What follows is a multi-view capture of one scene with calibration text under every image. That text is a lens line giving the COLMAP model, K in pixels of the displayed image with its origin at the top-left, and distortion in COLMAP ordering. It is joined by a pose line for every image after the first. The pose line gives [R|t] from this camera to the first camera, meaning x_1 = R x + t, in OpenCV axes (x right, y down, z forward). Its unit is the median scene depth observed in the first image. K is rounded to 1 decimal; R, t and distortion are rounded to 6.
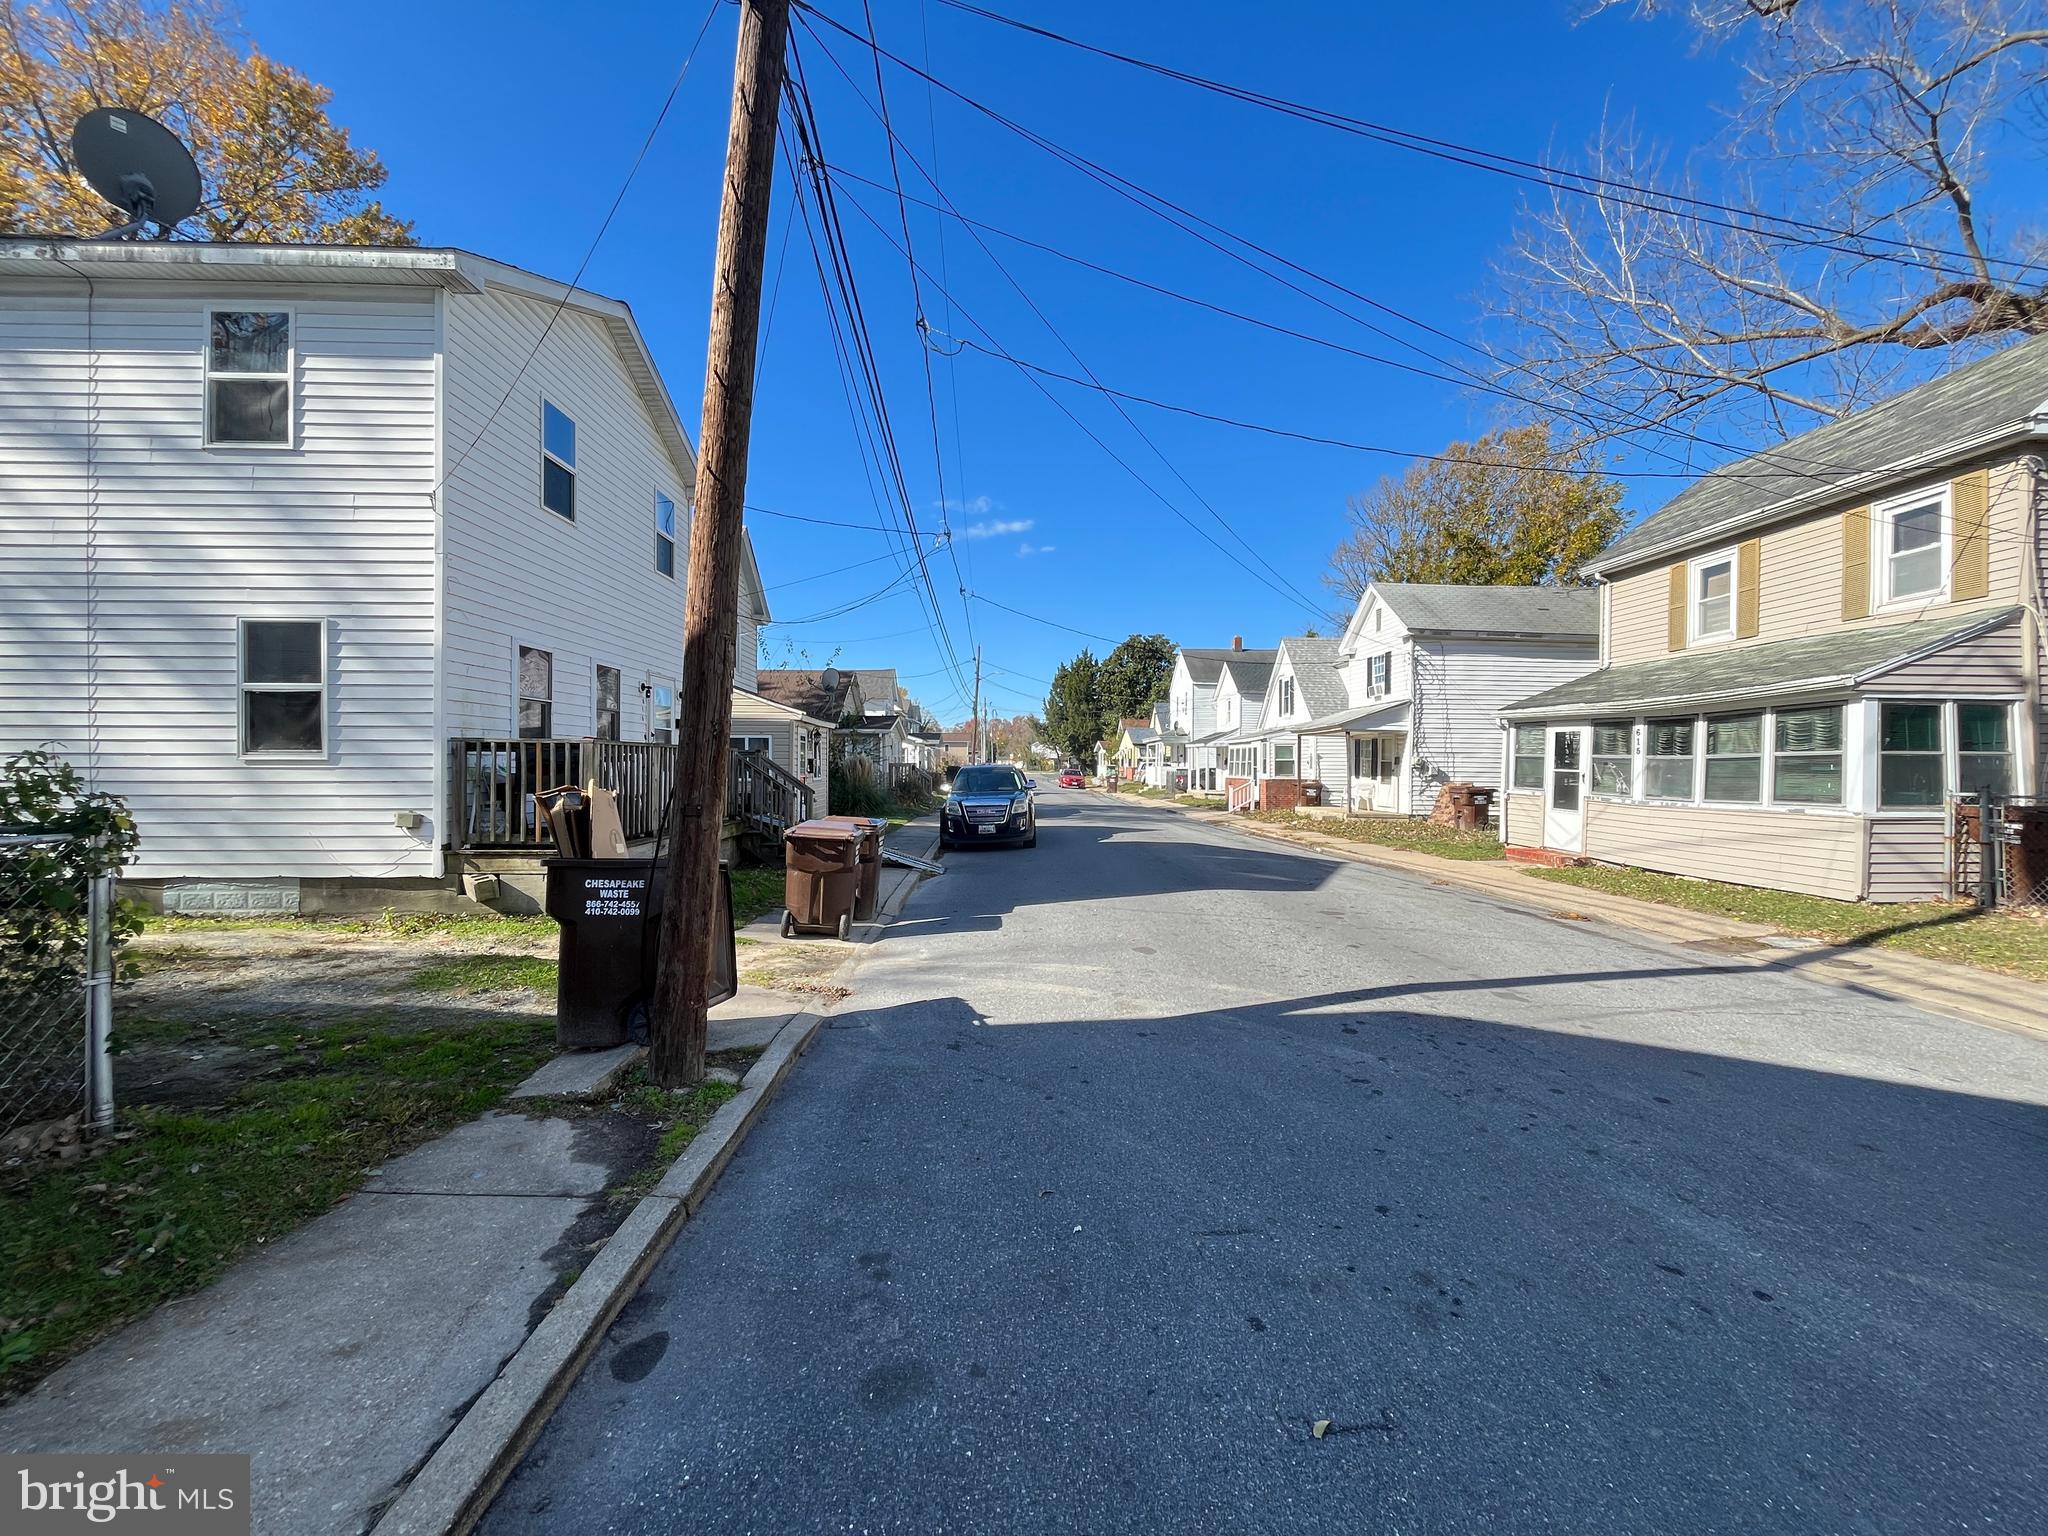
lens RADIAL K [[827.4, 0, 1020.4], [0, 827.4, 768.6], [0, 0, 1]] dist [0.001015, -0.000513]
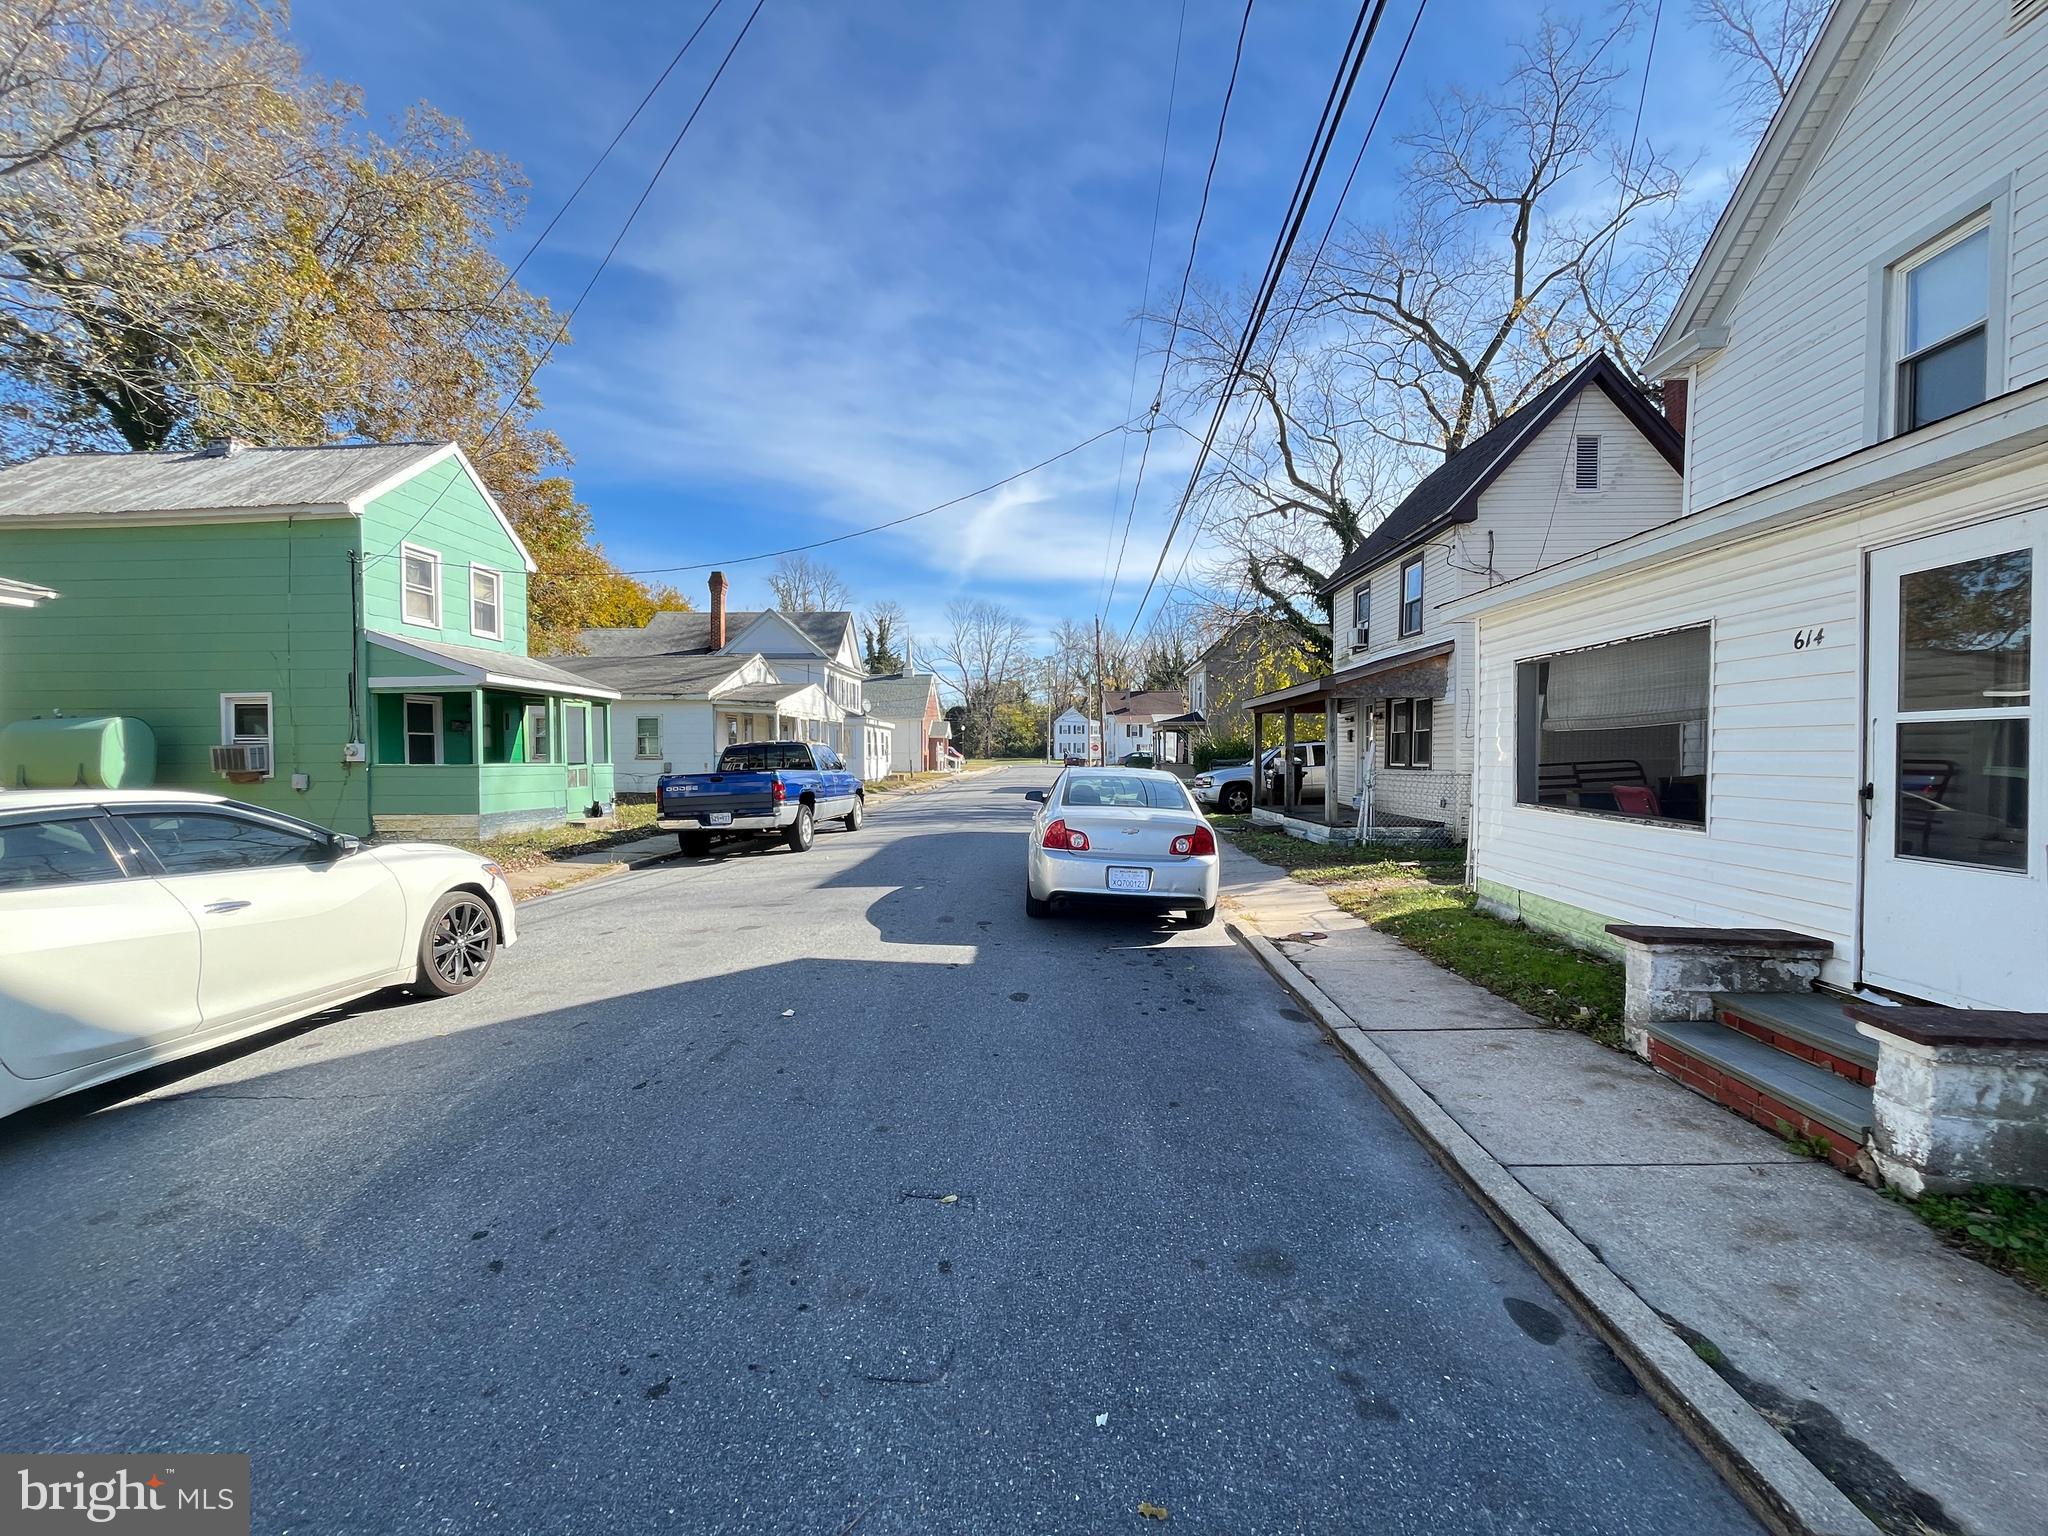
lens RADIAL K [[827.4, 0, 1021.9], [0, 827.4, 768.5], [0, 0, 1]] dist [0.001015, -0.000513]
pose [[-0.996018, -0.004678, 0.089034, 0.087109], [-0.002954, 0.999806, 0.019477, -0.001335], [-0.089108, 0.019136, -0.995838, 1.931954]]
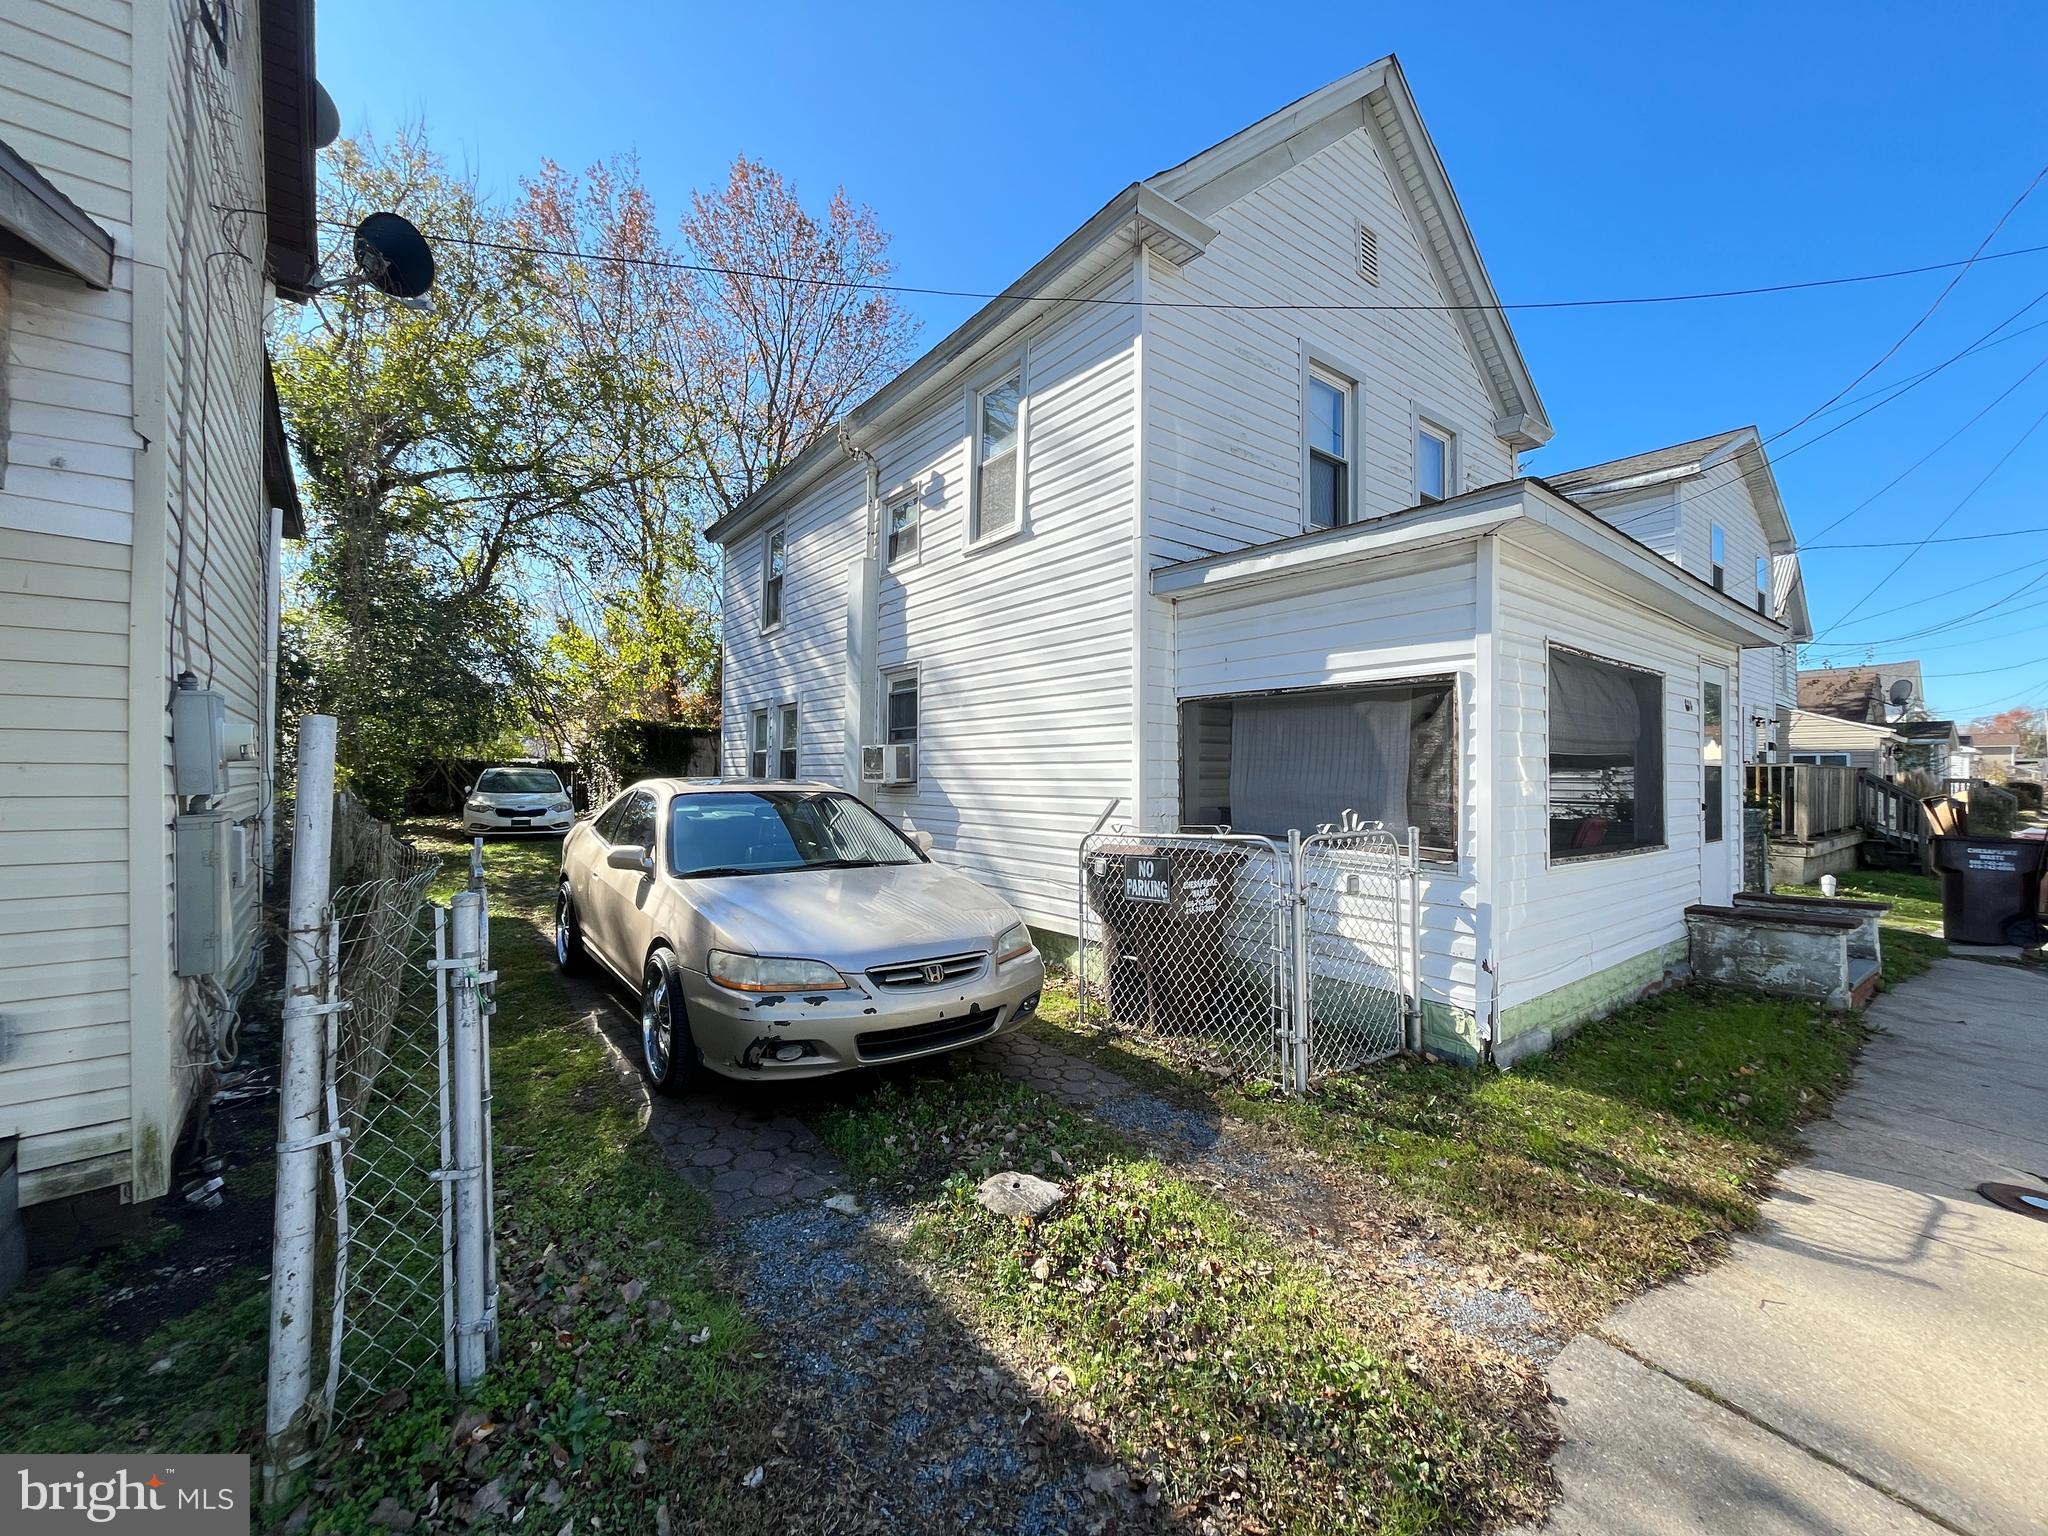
lens RADIAL K [[827.4, 0, 1031.3], [0, 827.4, 778.5], [0, 0, 1]] dist [0.001015, -0.000513]
pose [[0.592884, -0.006349, -0.805263, -0.479323], [-0.002219, 0.999952, -0.009518, 0.029869], [0.805285, 0.007430, 0.592842, -2.875769]]
